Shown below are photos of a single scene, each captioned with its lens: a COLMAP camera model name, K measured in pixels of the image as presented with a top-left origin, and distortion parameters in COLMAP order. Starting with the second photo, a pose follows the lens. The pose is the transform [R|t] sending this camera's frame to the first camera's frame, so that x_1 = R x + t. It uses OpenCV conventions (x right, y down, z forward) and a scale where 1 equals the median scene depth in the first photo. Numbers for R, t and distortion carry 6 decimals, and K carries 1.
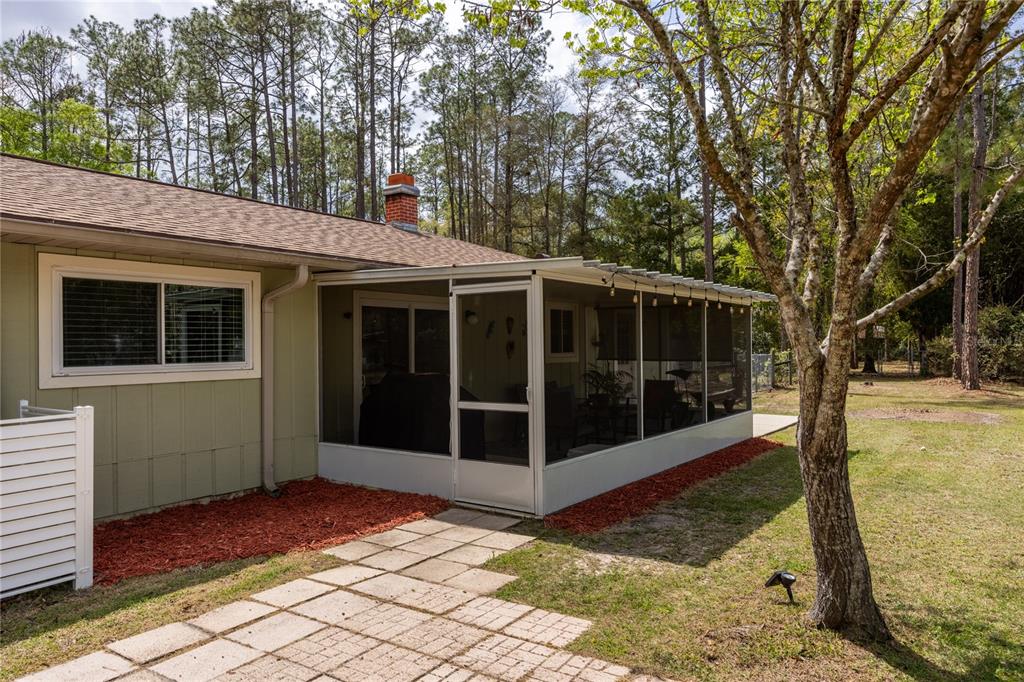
lens RADIAL K [[680.8, 0, 512.0], [0, 680.8, 341.0], [0, 0, 1]] dist [-0.003910, -0.001067]
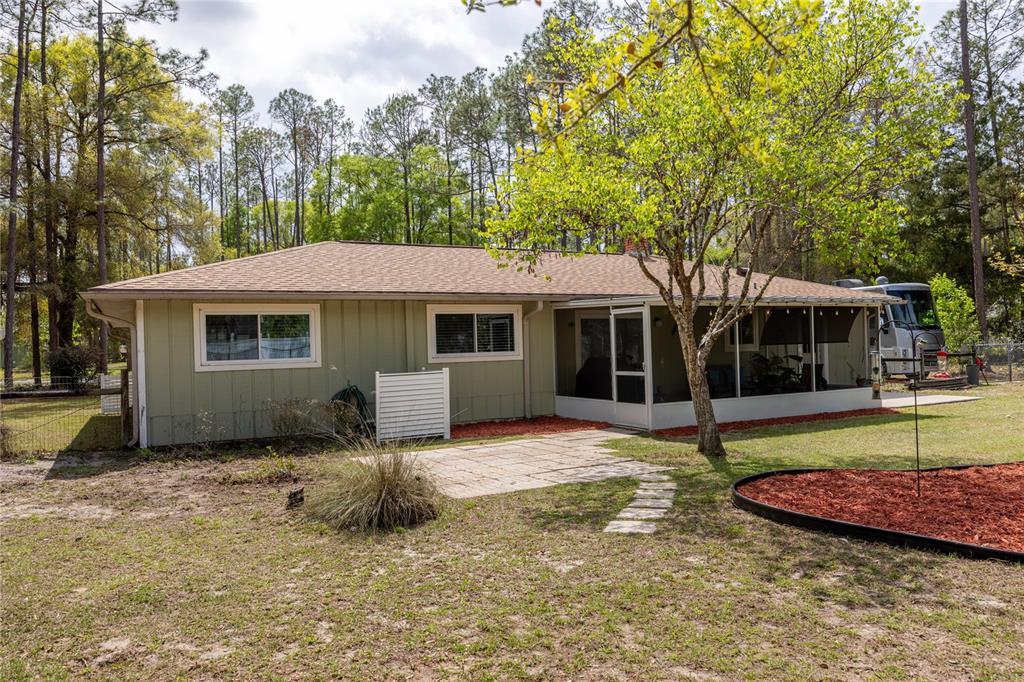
lens RADIAL K [[721.1, 0, 512.0], [0, 721.1, 341.0], [0, 0, 1]] dist [-0.002664, -0.001560]
pose [[0.898820, -0.013818, -0.438101, 0.493959], [0.018372, 0.999812, 0.006157, -0.011448], [0.437933, -0.013583, 0.898905, -0.836933]]
